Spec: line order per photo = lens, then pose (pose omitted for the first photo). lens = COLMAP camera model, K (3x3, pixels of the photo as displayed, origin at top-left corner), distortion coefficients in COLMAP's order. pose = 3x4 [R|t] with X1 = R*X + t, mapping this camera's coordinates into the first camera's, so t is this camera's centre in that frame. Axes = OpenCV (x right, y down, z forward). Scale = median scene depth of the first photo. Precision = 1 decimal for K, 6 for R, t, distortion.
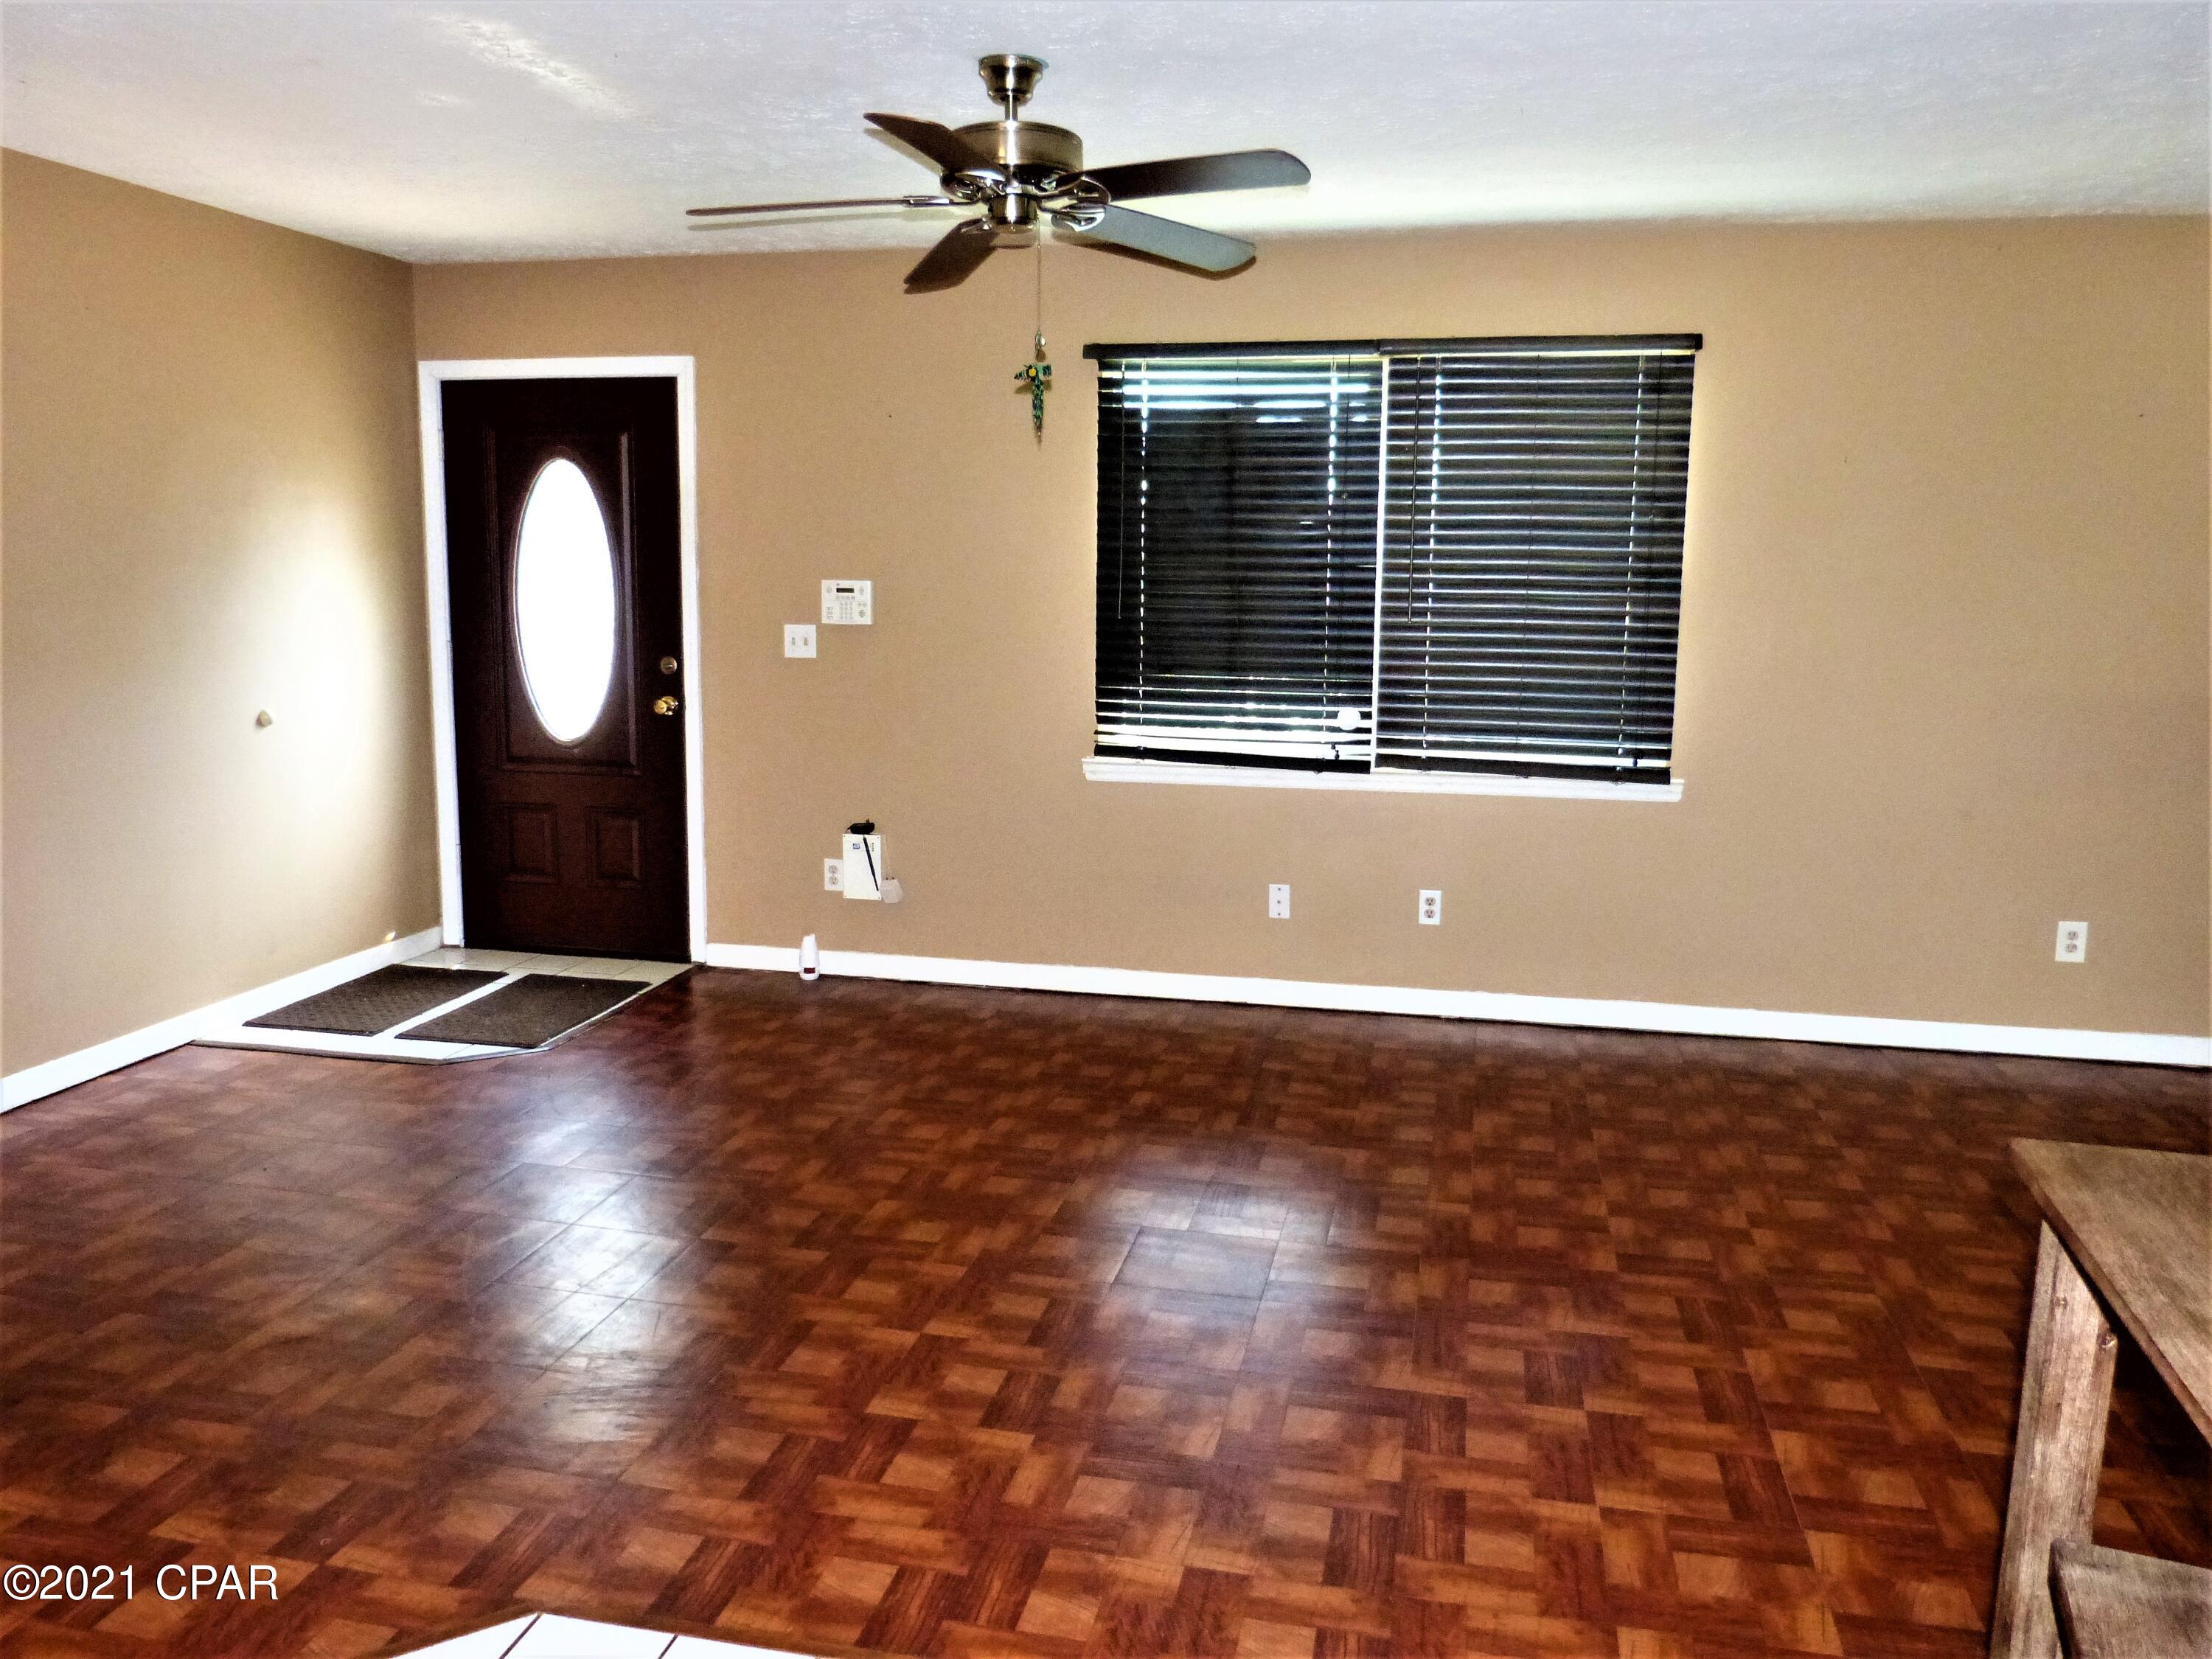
lens RADIAL K [[1655.9, 0, 1095.2], [0, 1655.9, 827.8], [0, 0, 1]] dist [-0.042663, 0.039358]
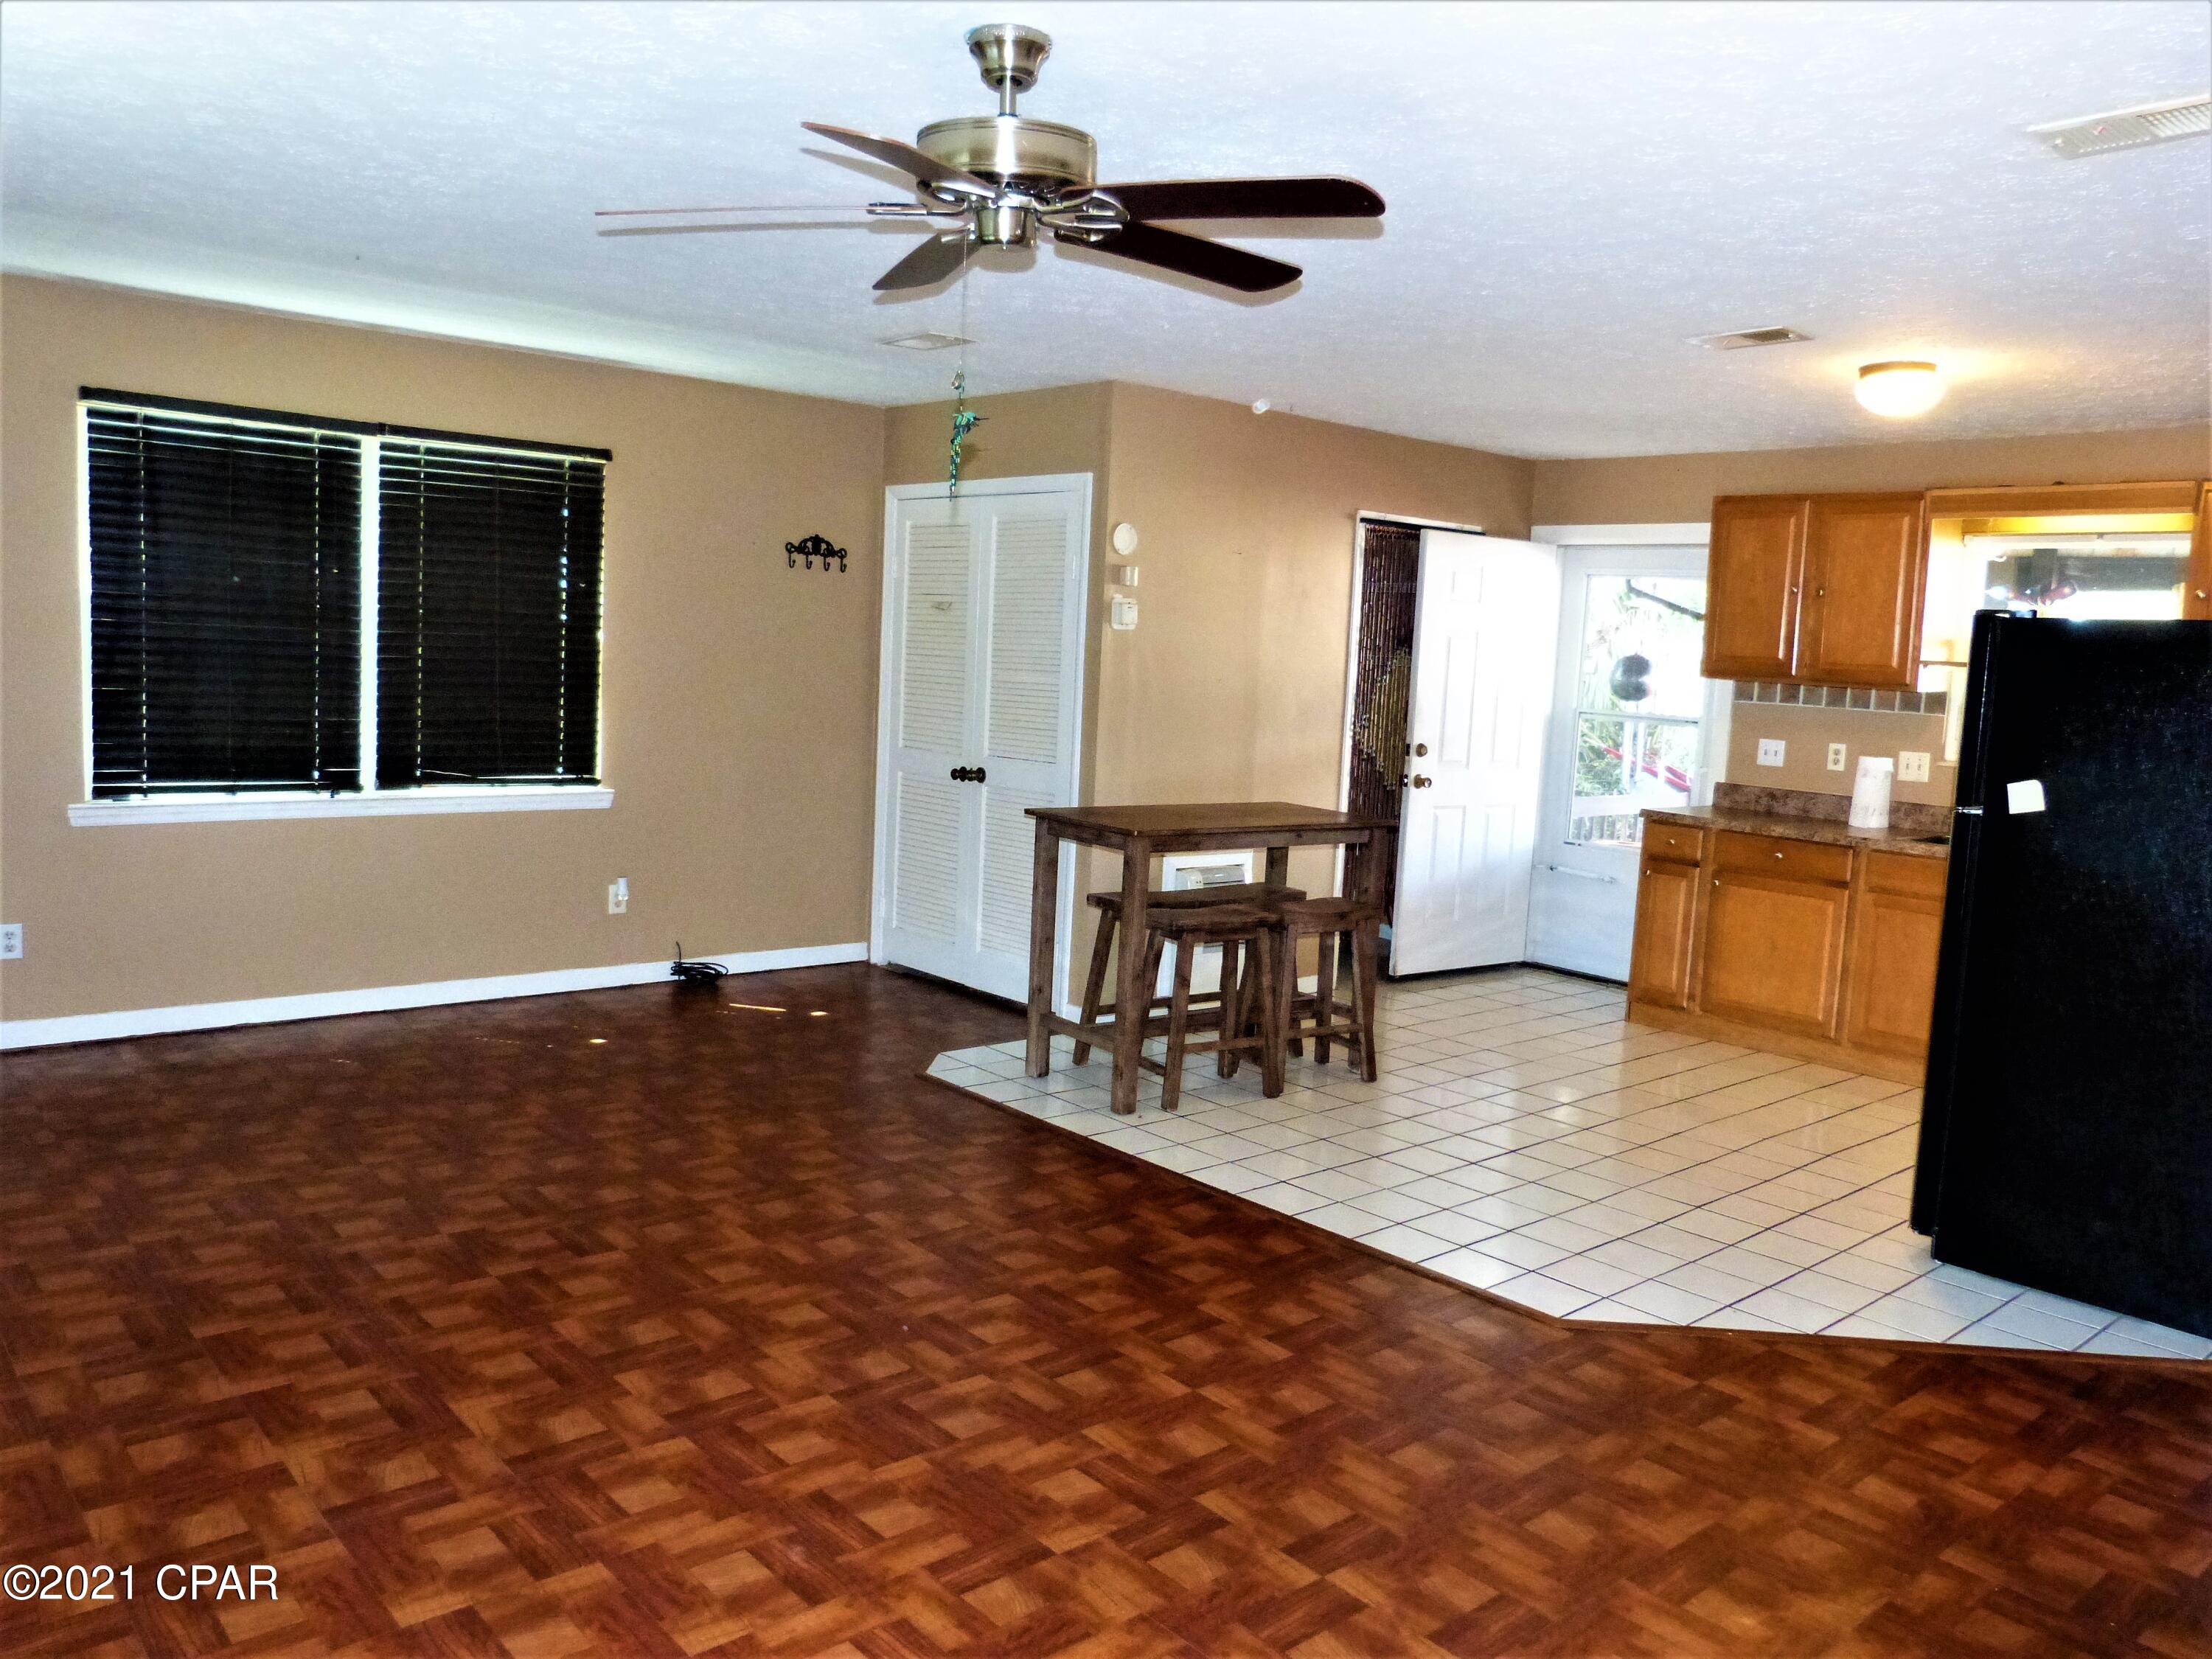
lens RADIAL K [[1655.9, 0, 1095.2], [0, 1655.9, 827.8], [0, 0, 1]] dist [-0.042663, 0.039358]
pose [[-0.807146, -0.119692, 0.578091, -0.518698], [0.033200, 0.968478, 0.246875, -0.257101], [-0.589418, 0.218457, -0.777729, 1.480928]]
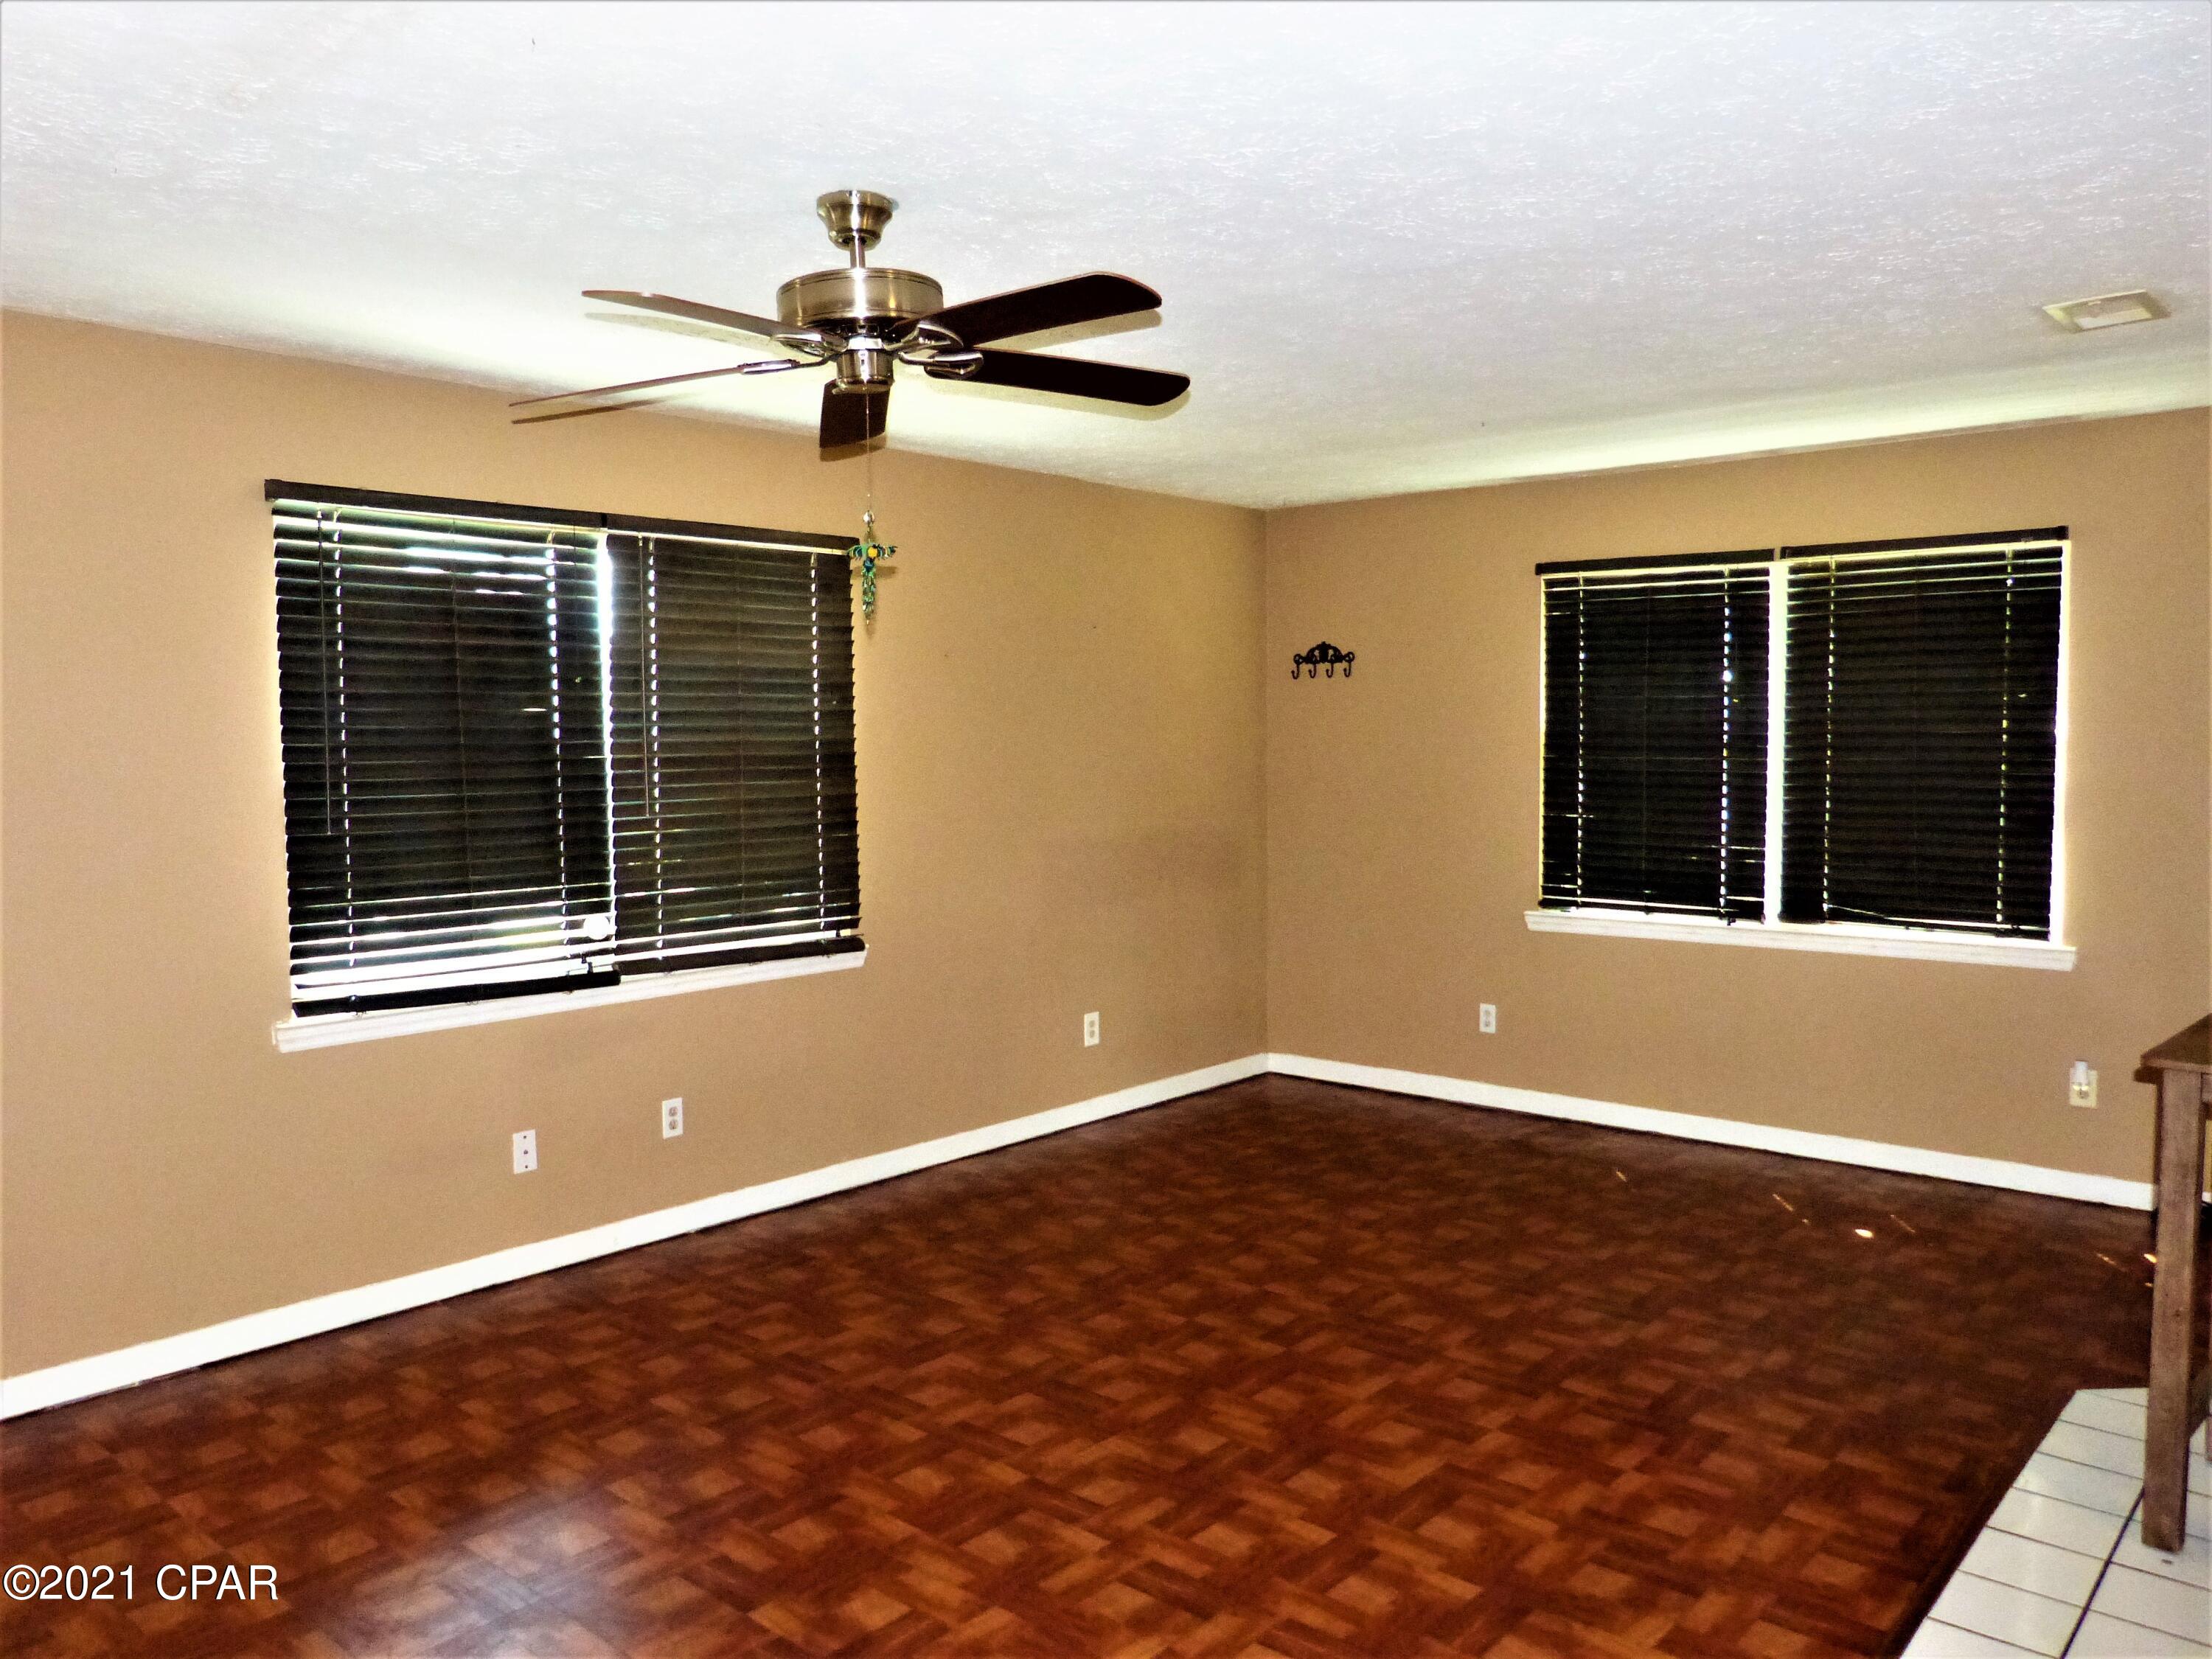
lens RADIAL K [[1655.9, 0, 1095.2], [0, 1655.9, 827.8], [0, 0, 1]] dist [-0.042663, 0.039358]
pose [[0.479844, -0.067025, 0.874790, -0.681510], [0.152652, 0.988247, -0.008015, -0.097768], [-0.863972, 0.137385, 0.484436, 0.454315]]
